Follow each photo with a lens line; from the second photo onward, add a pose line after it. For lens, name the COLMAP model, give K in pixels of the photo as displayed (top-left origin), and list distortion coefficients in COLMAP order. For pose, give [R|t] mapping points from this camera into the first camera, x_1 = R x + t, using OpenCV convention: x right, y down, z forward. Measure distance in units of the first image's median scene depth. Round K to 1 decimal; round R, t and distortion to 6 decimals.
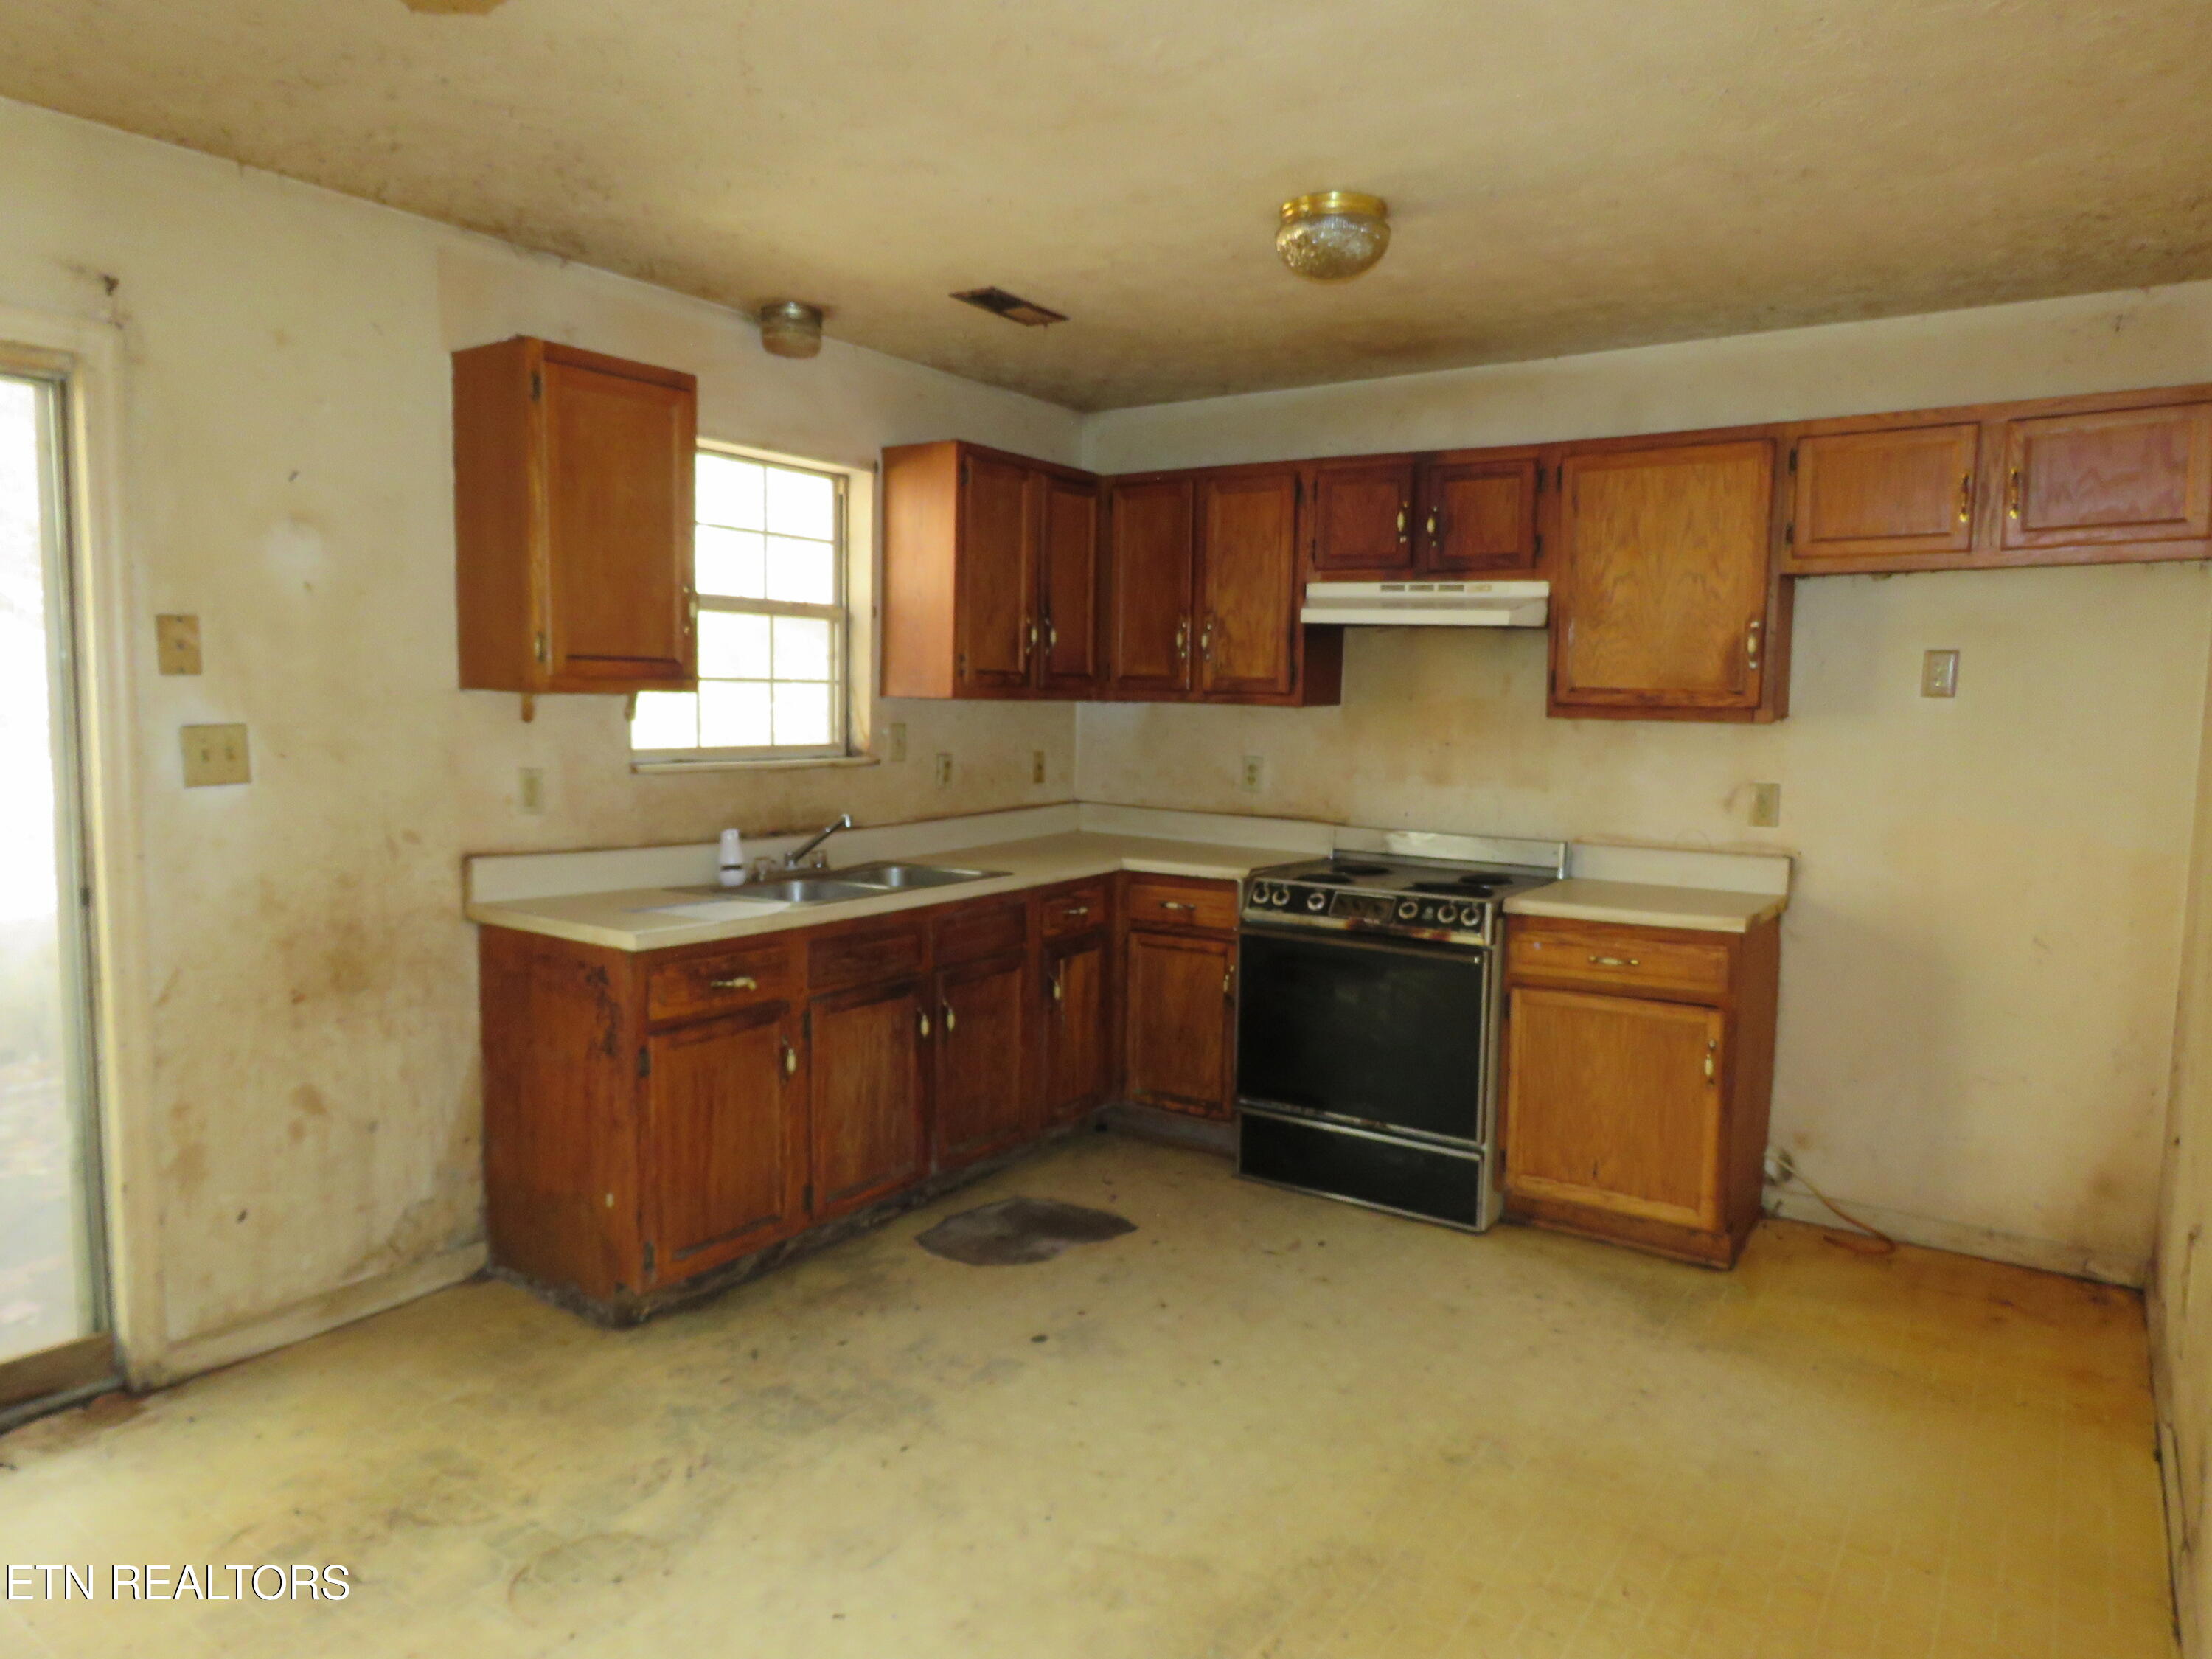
lens RADIAL K [[1407.1, 0, 1106.0], [0, 1407.1, 829.5], [0, 0, 1]] dist [-0.013062, 0.003357]
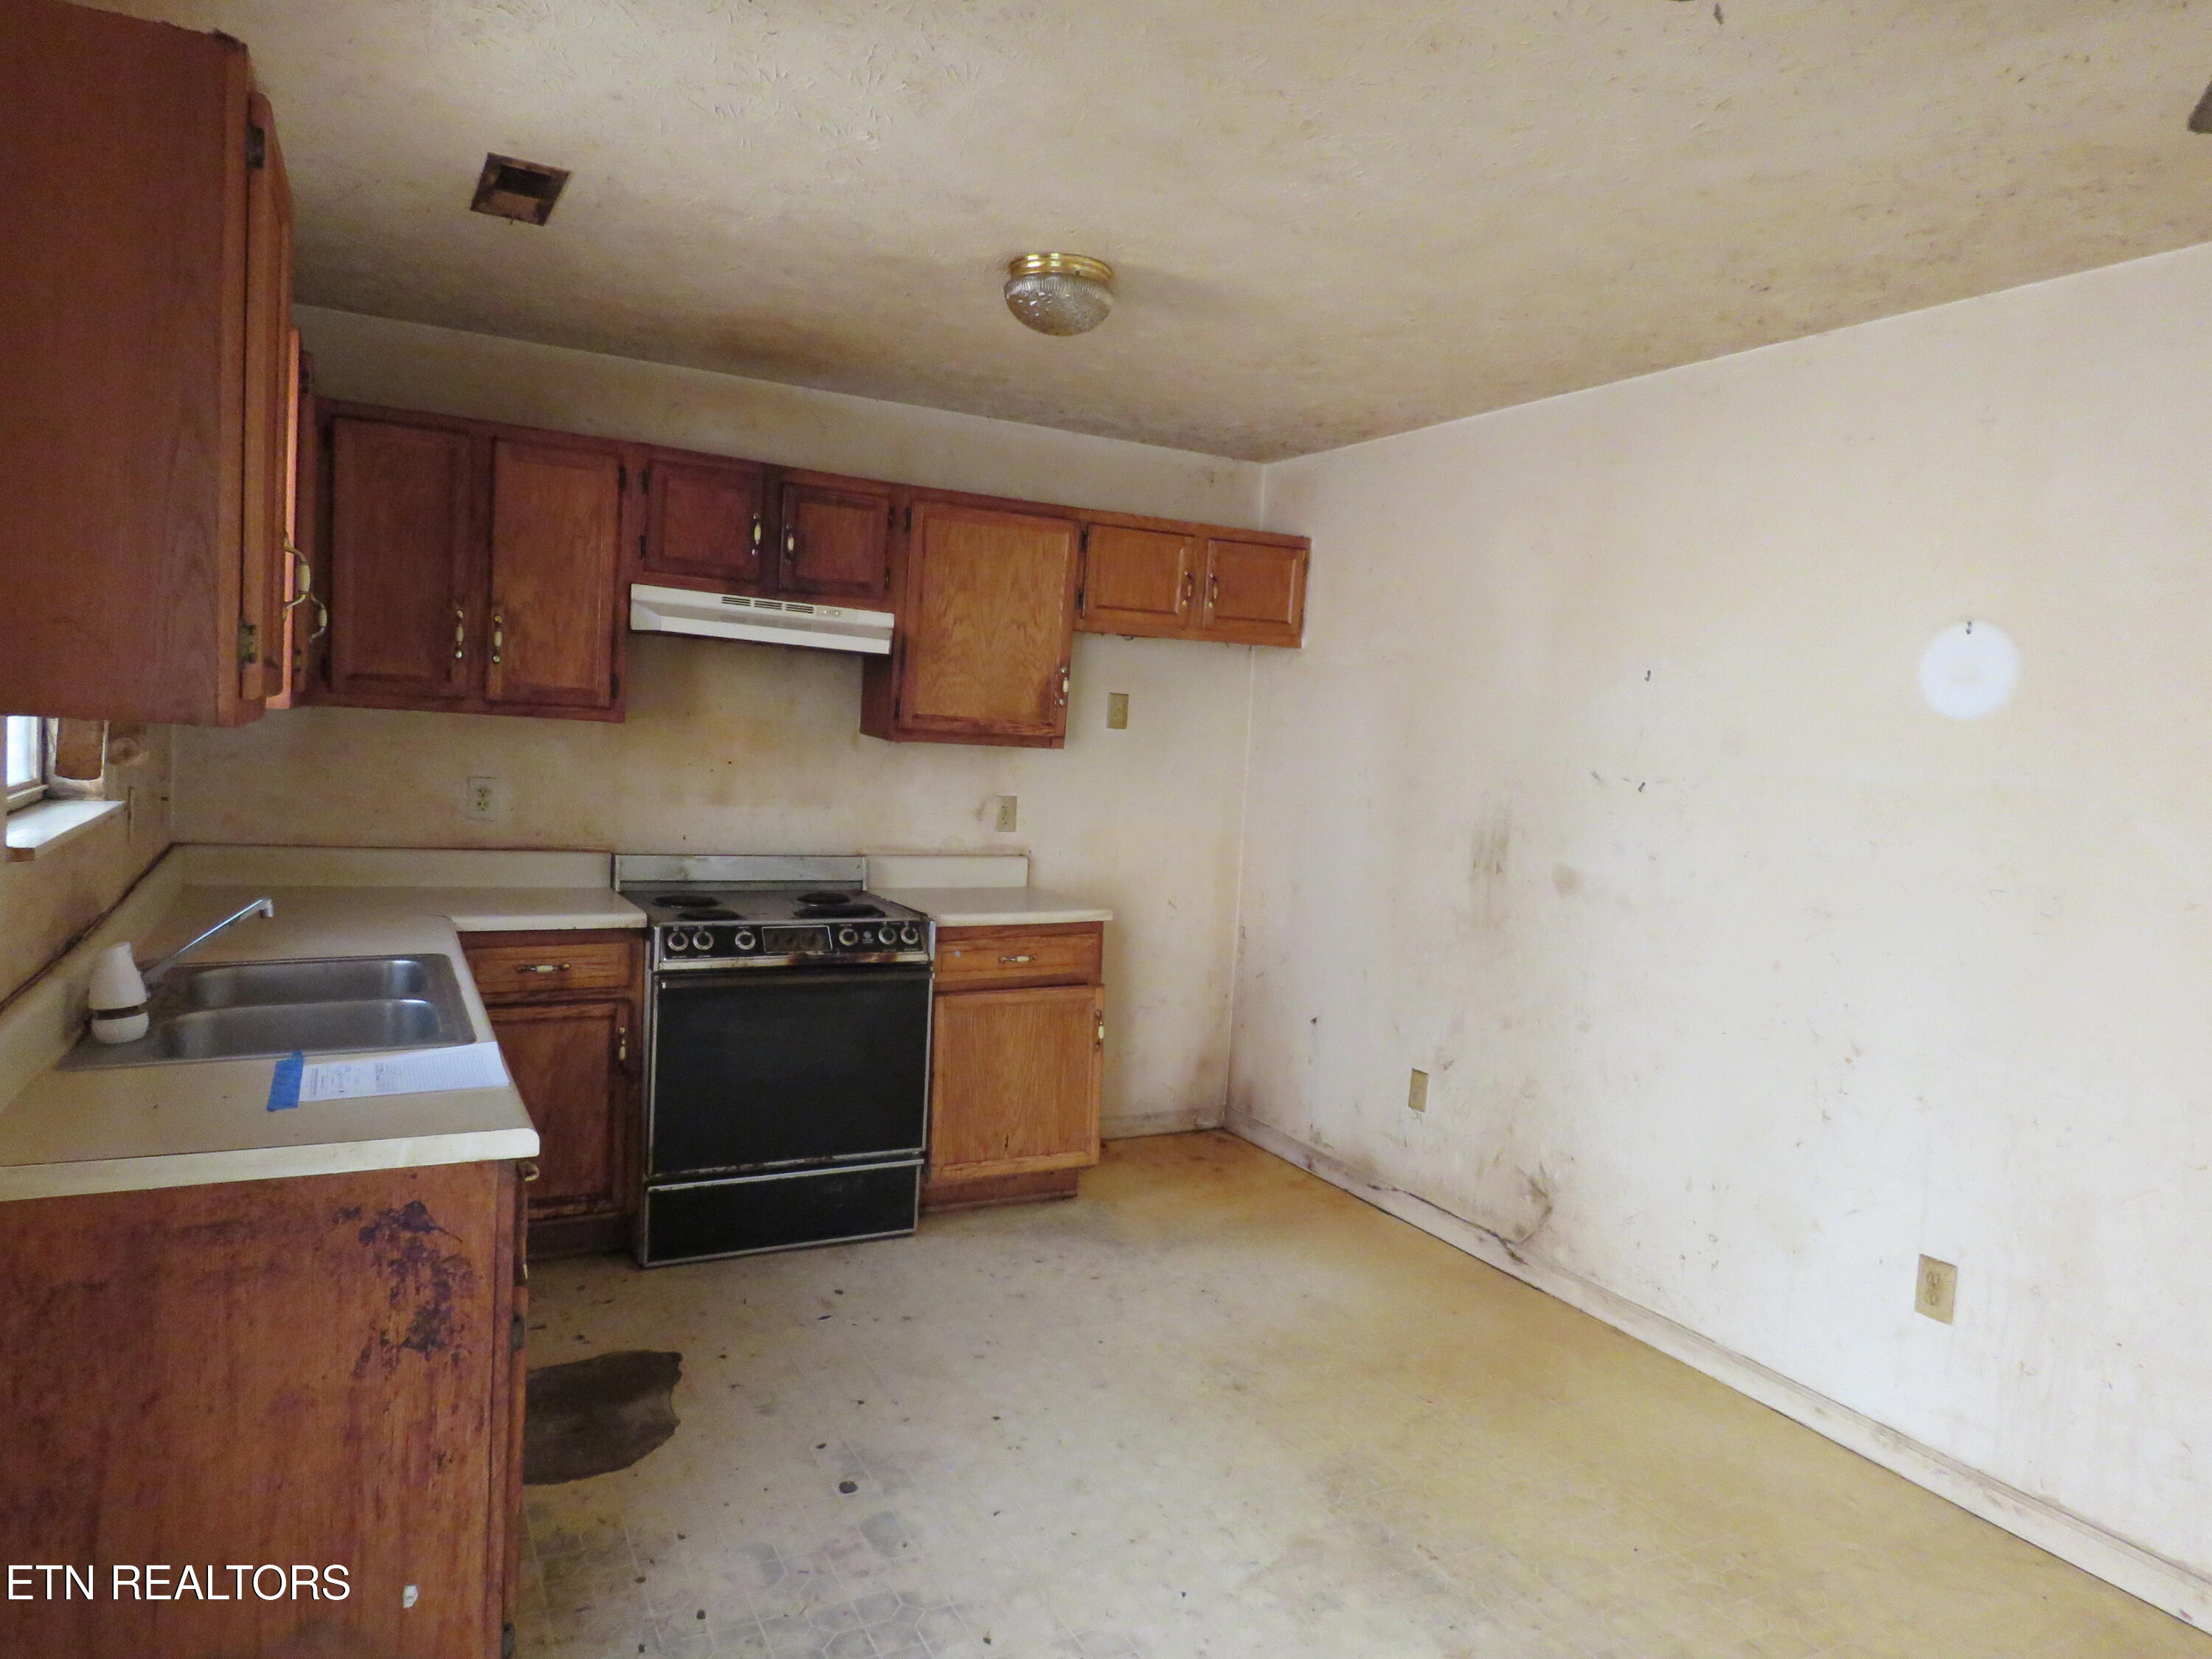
lens RADIAL K [[1407.1, 0, 1106.0], [0, 1407.1, 829.5], [0, 0, 1]] dist [-0.013062, 0.003357]
pose [[0.457764, -0.057021, 0.887243, -0.577131], [0.036928, 0.998299, 0.045106, -0.056547], [-0.888306, 0.012117, 0.459091, 0.377241]]
